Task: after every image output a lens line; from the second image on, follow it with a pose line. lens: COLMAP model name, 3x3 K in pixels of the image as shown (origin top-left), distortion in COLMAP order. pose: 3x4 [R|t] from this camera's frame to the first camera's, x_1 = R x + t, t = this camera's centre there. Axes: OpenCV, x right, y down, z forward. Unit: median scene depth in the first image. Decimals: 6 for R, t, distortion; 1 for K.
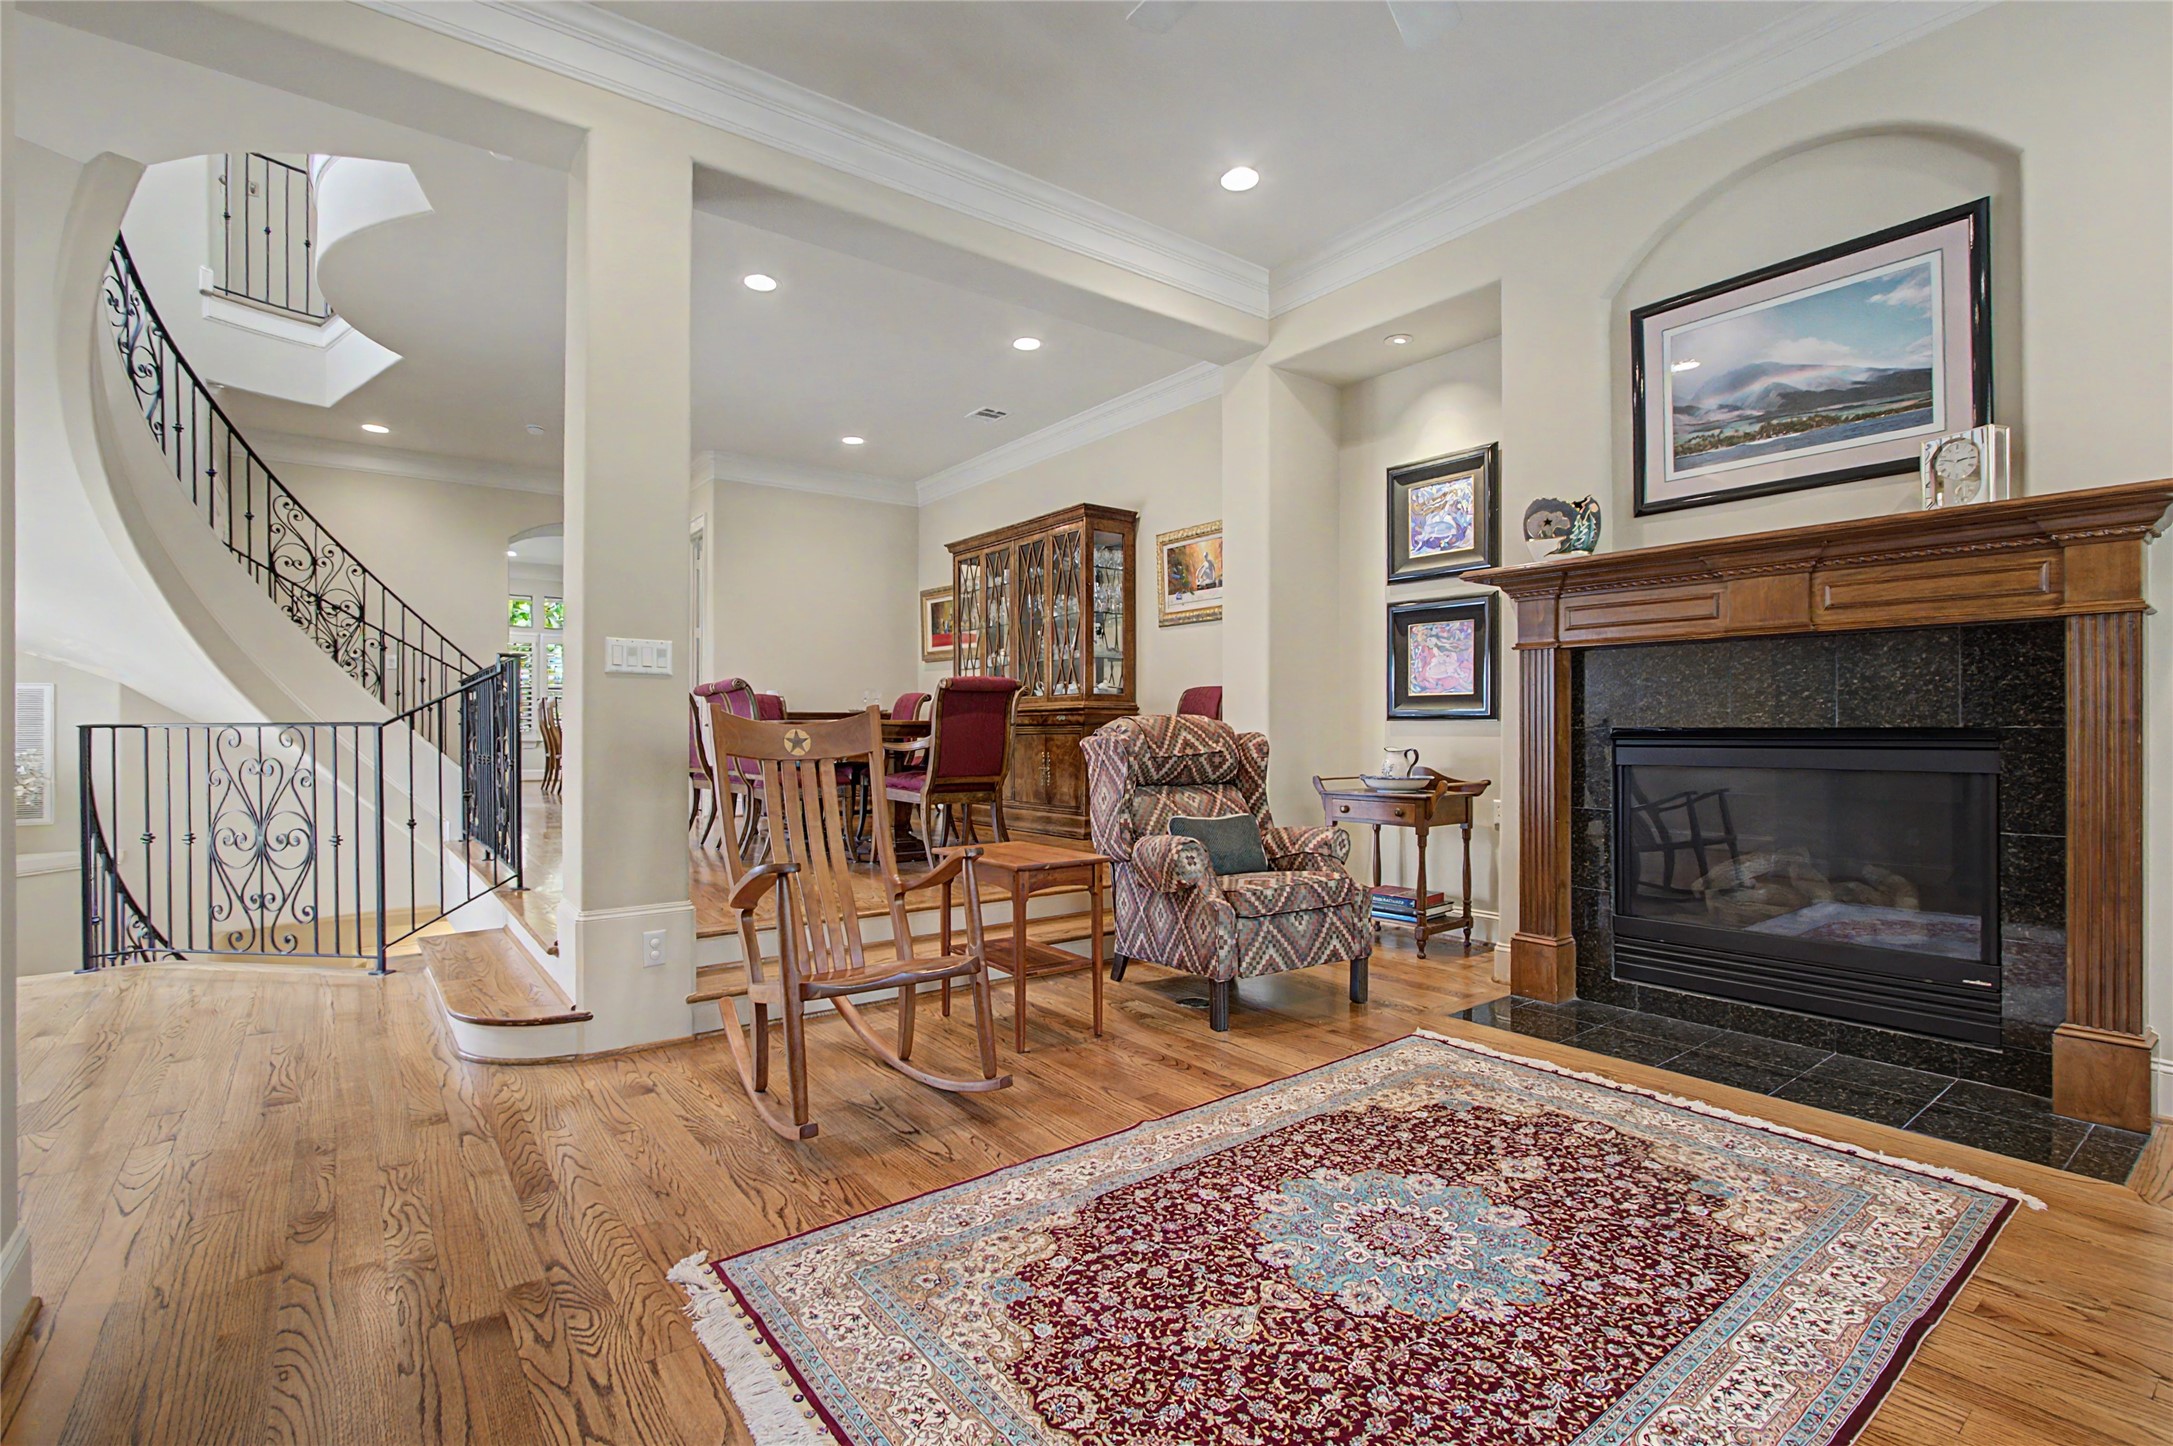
lens RADIAL K [[997.4, 0, 1088.6], [0, 997.4, 729.3], [0, 0, 1]] dist [-0.018250, 0.003314]
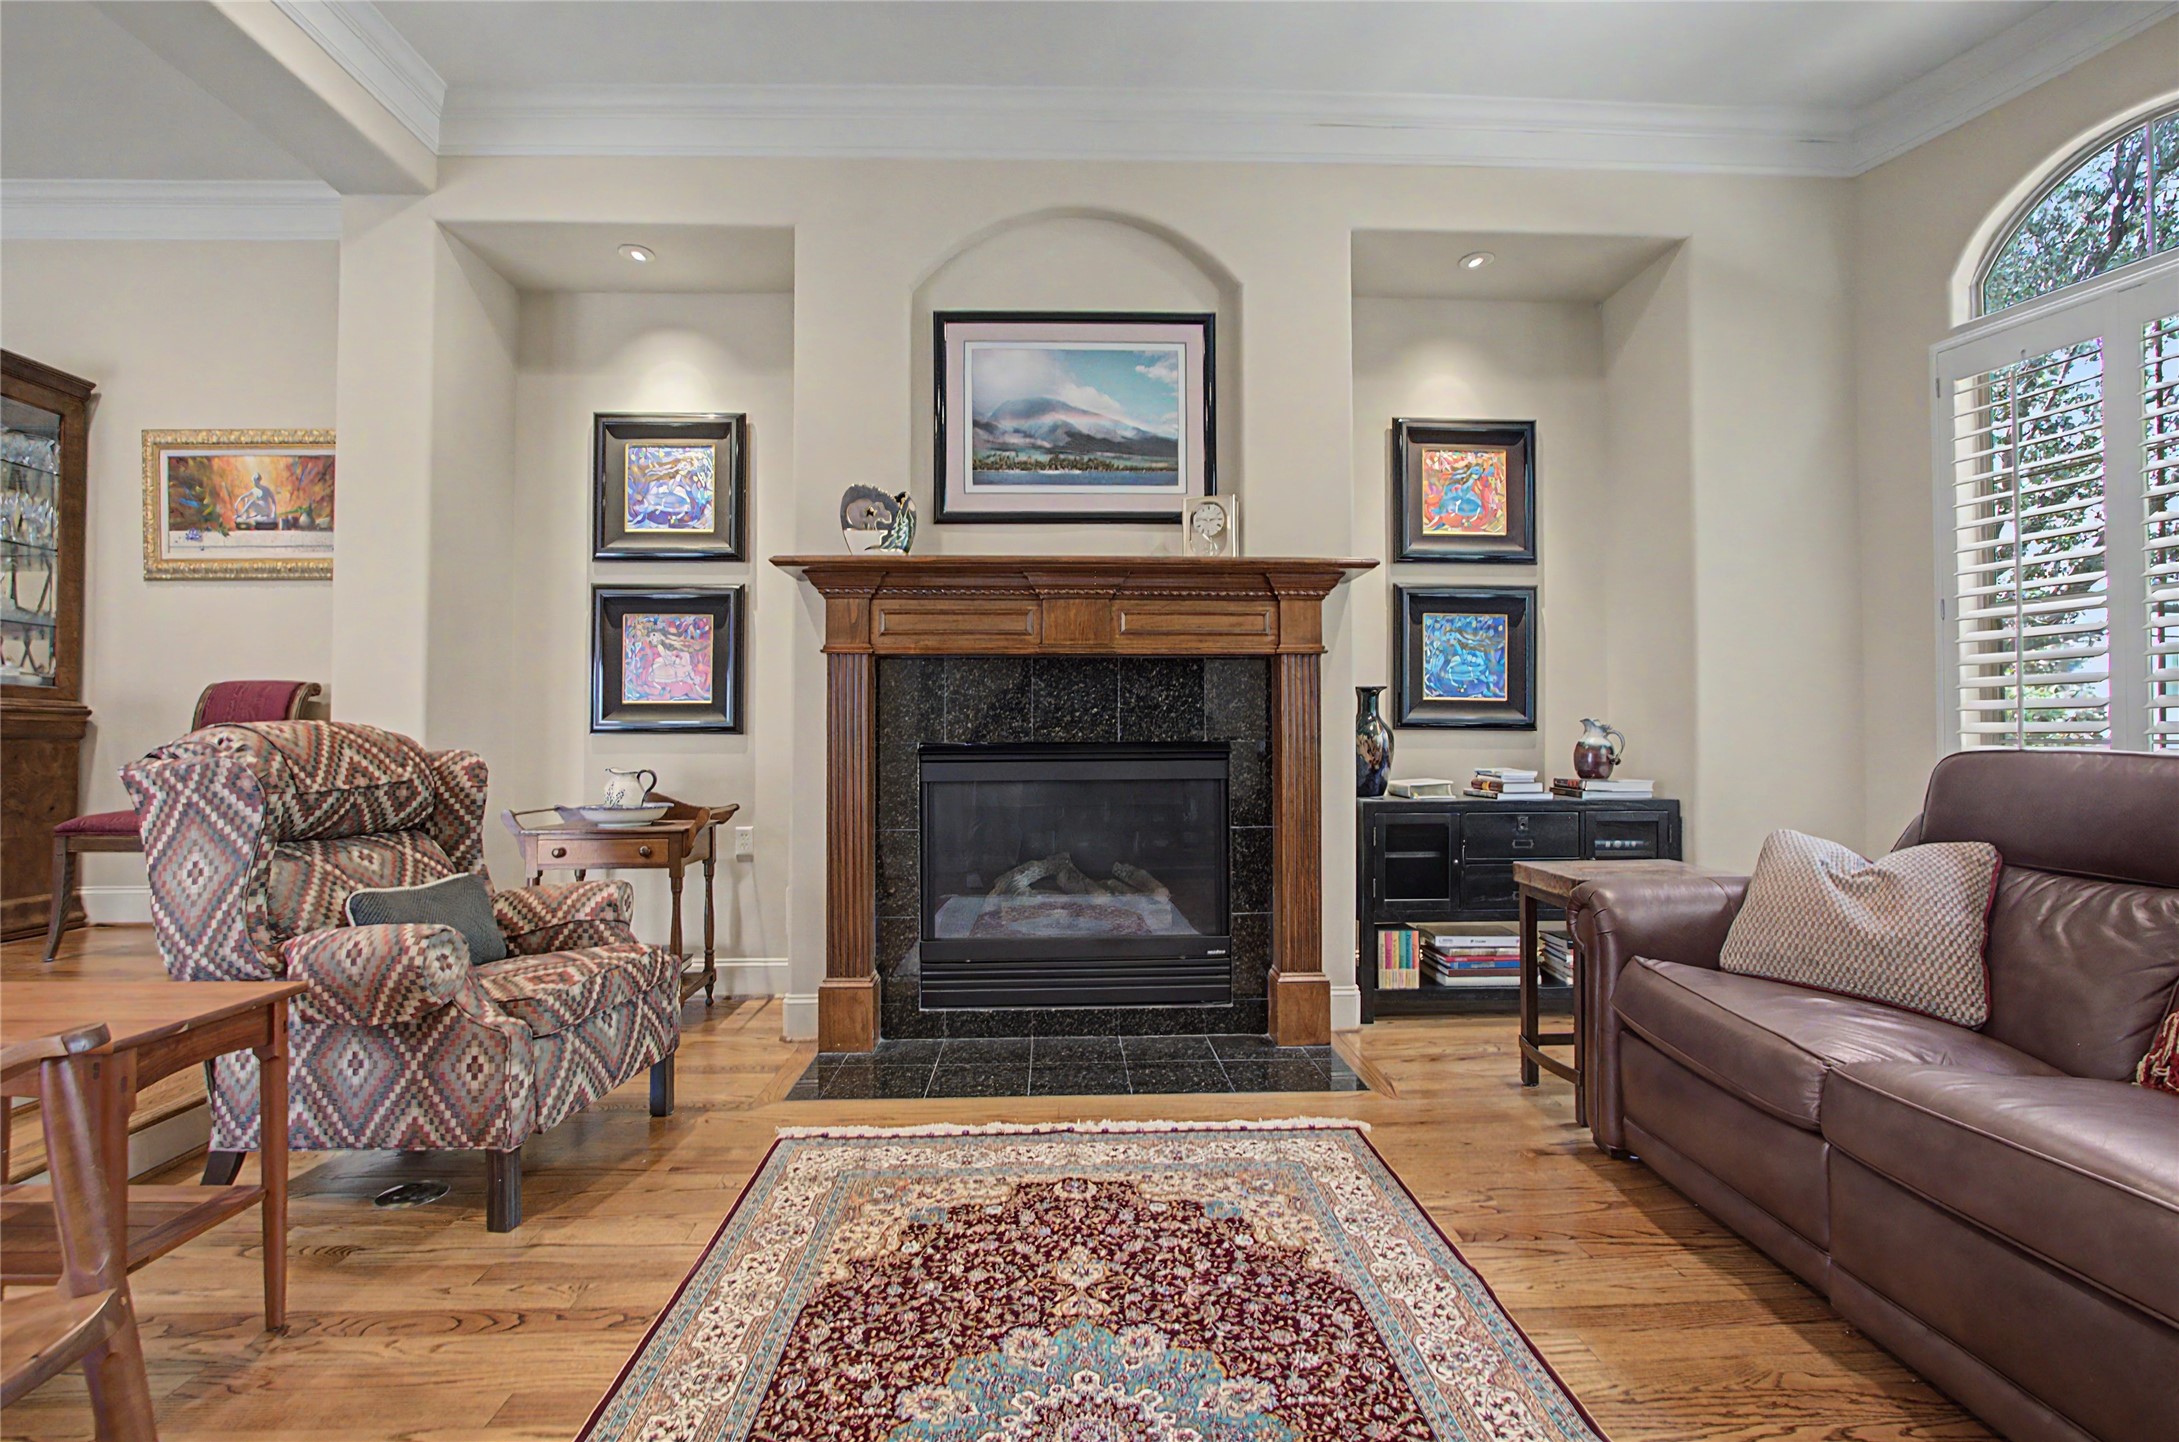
lens RADIAL K [[1008.8, 0, 1091.0], [0, 1008.8, 725.8], [0, 0, 1]] dist [-0.014794, 0.001231]
pose [[0.580414, 0.013900, 0.814203, -0.172289], [0.004141, 0.999791, -0.020020, 0.002582], [-0.814311, 0.014991, 0.580235, 0.342370]]
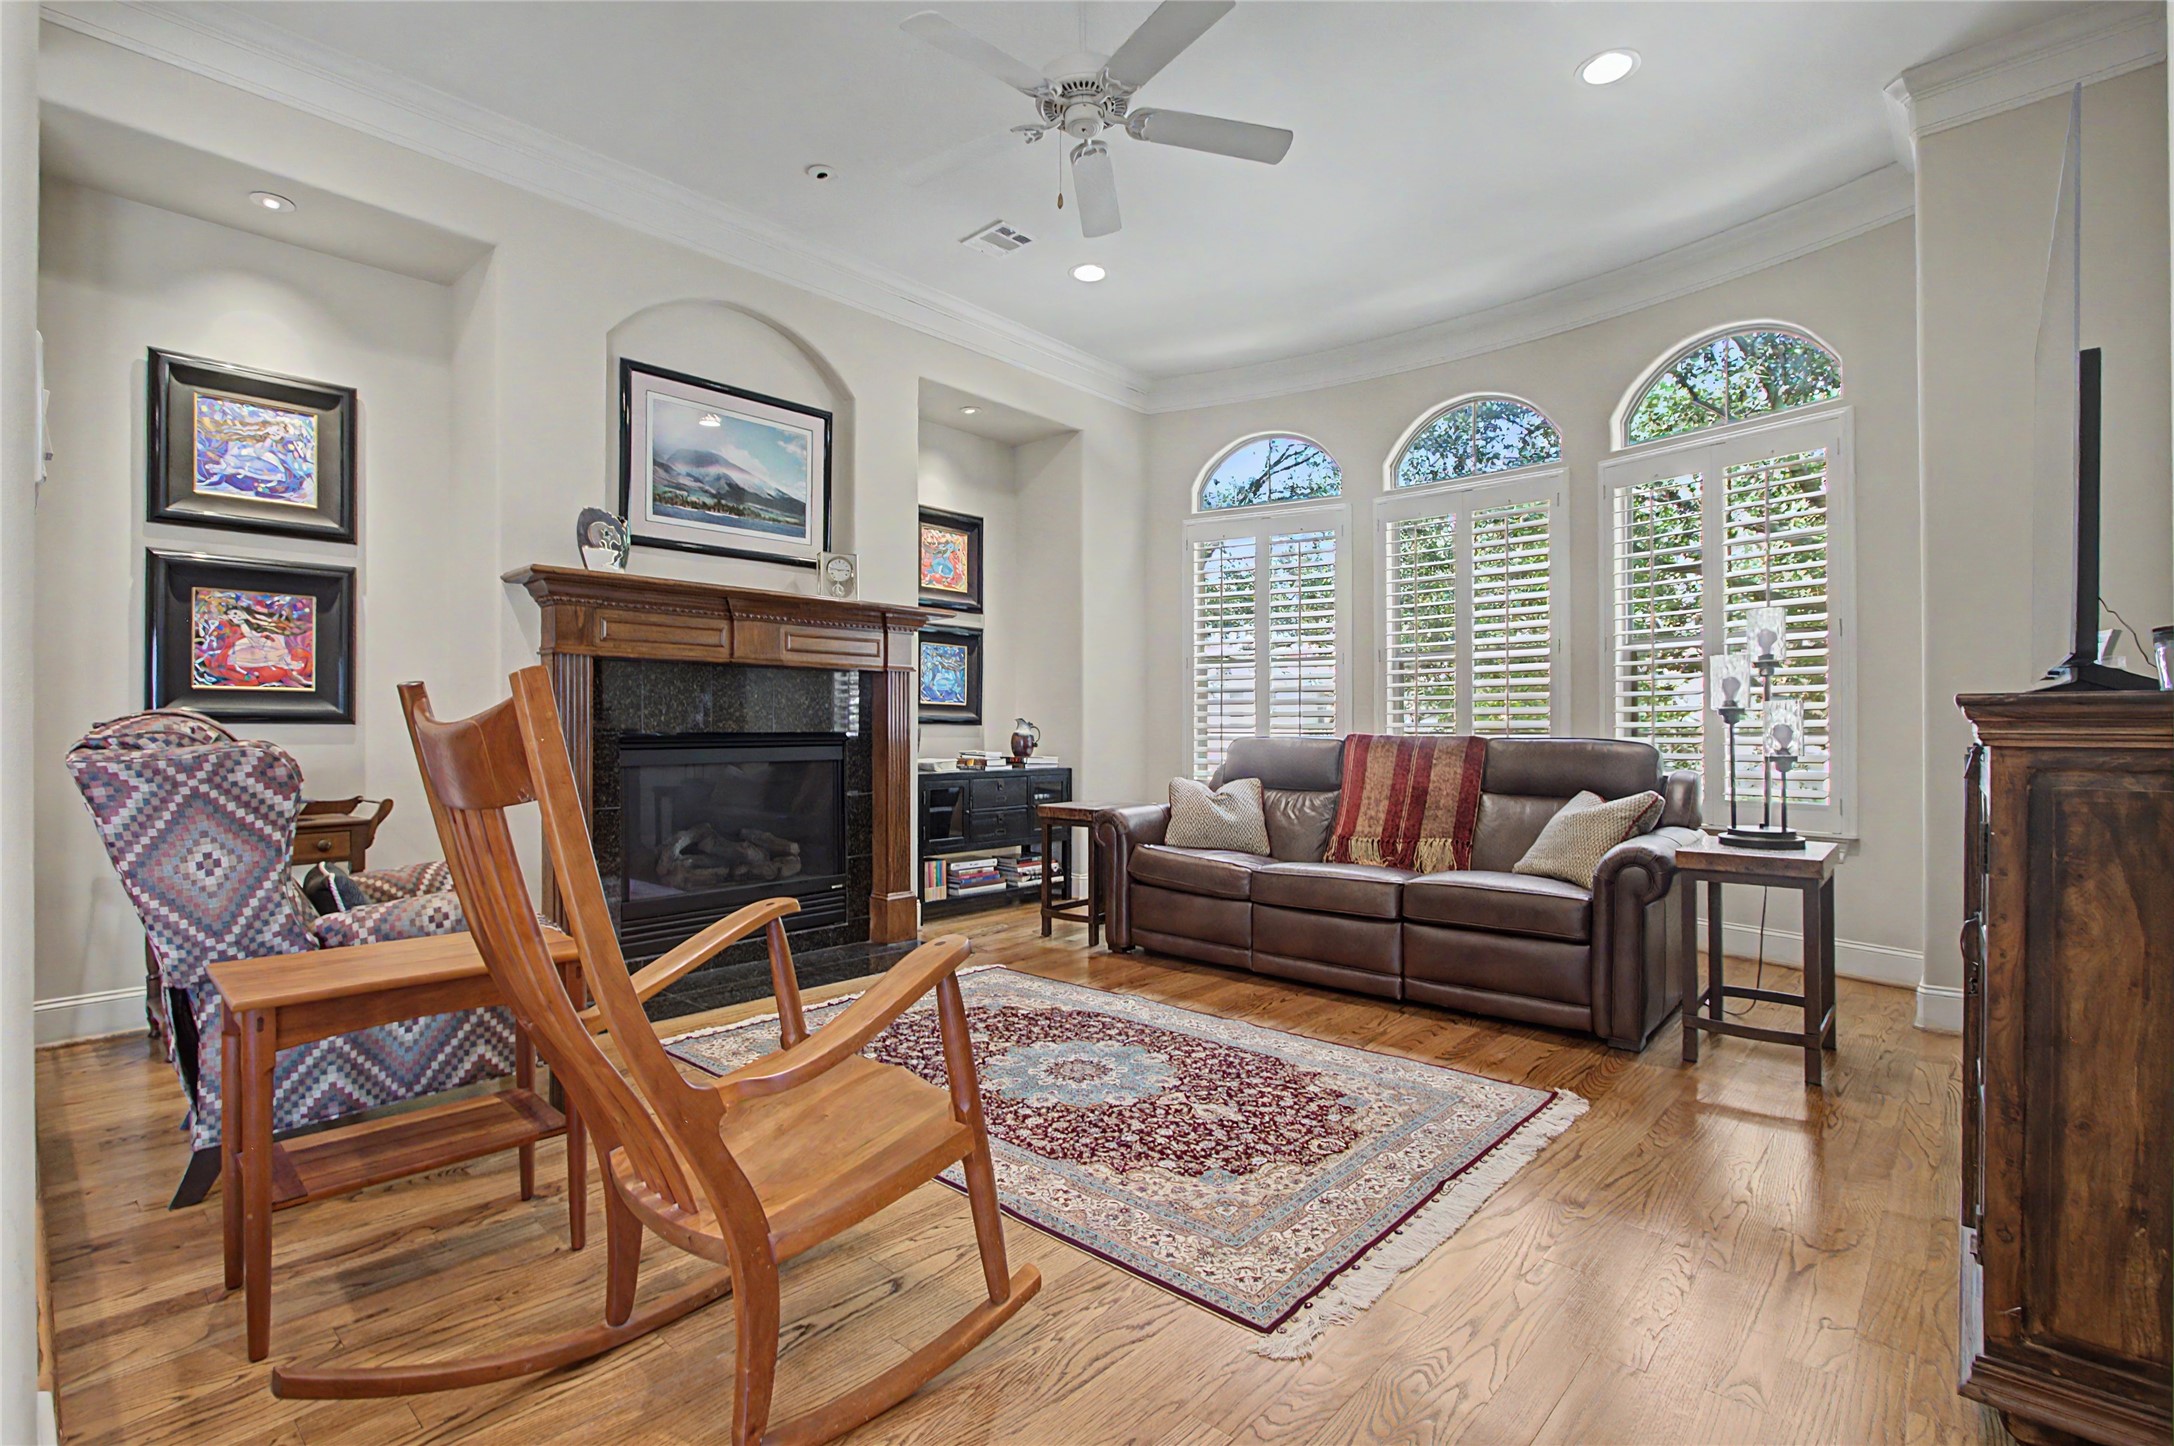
lens RADIAL K [[997.9, 0, 1087.6], [0, 997.9, 730.2], [0, 0, 1]] dist [-0.018250, 0.003314]
pose [[-0.174063, 0.004012, 0.984726, -0.699984], [0.005061, 0.999982, -0.003179, 0.001776], [-0.984722, 0.004431, -0.174080, 0.748266]]
